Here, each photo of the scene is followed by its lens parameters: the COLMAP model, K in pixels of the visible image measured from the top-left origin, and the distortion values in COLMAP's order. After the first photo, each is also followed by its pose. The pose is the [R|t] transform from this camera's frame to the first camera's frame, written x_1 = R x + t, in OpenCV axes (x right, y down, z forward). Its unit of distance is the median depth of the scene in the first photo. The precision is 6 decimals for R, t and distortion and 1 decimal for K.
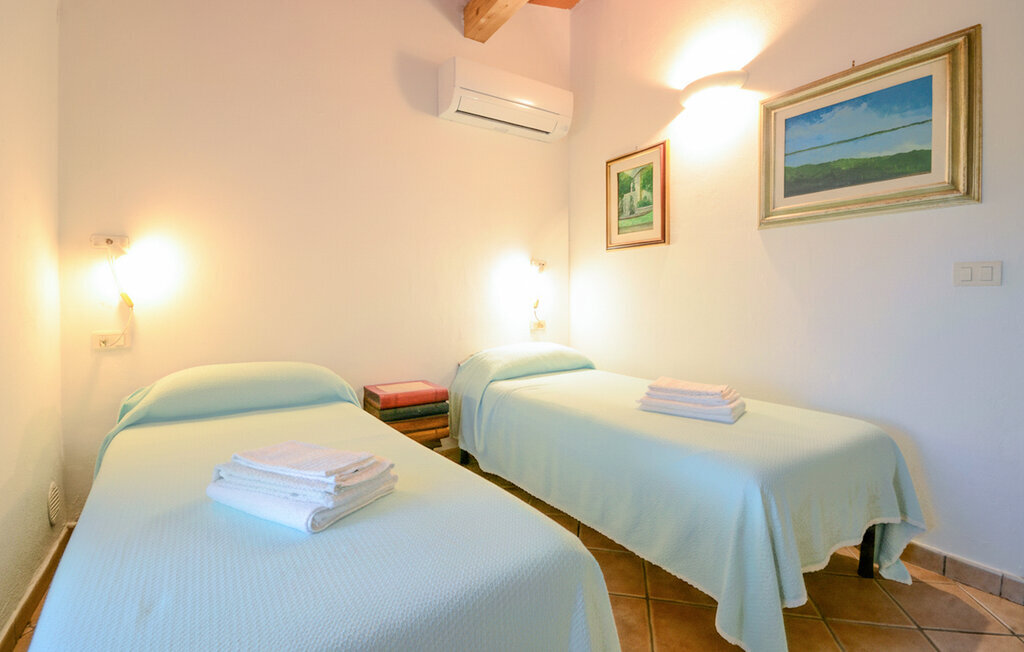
lens RADIAL K [[469.2, 0, 513.8], [0, 469.2, 307.7], [0, 0, 1]] dist [0.014676, -0.017179]
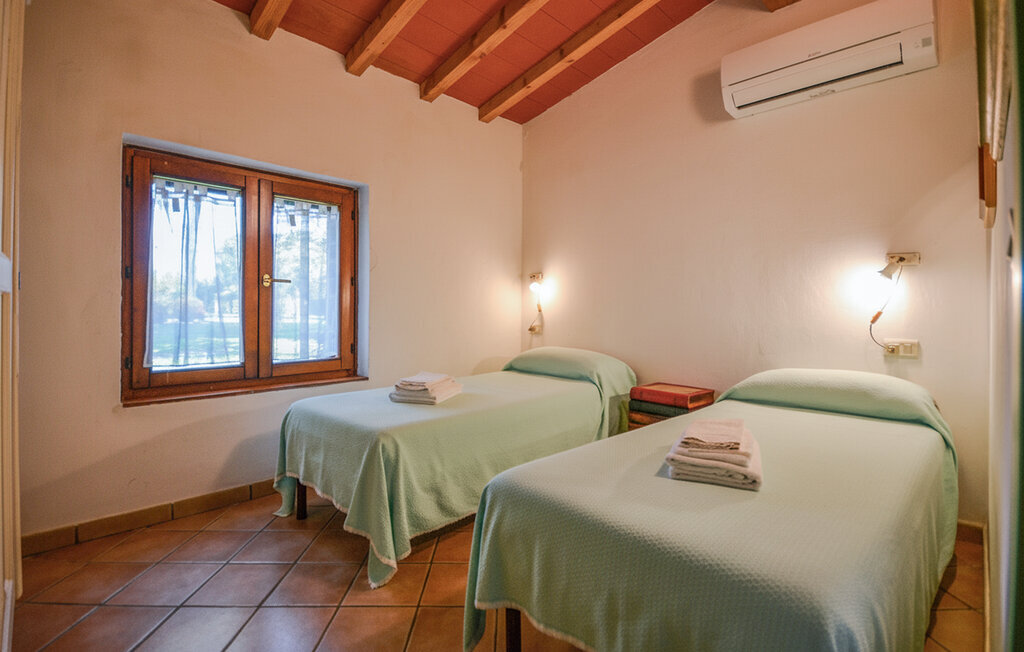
lens RADIAL K [[469.2, 0, 513.8], [0, 469.2, 307.7], [0, 0, 1]] dist [0.014676, -0.017179]
pose [[0.192645, 0.003298, -0.981263, 0.982339], [-0.028904, 0.999580, -0.002315, -0.007233], [0.980843, 0.028809, 0.192660, 0.540344]]
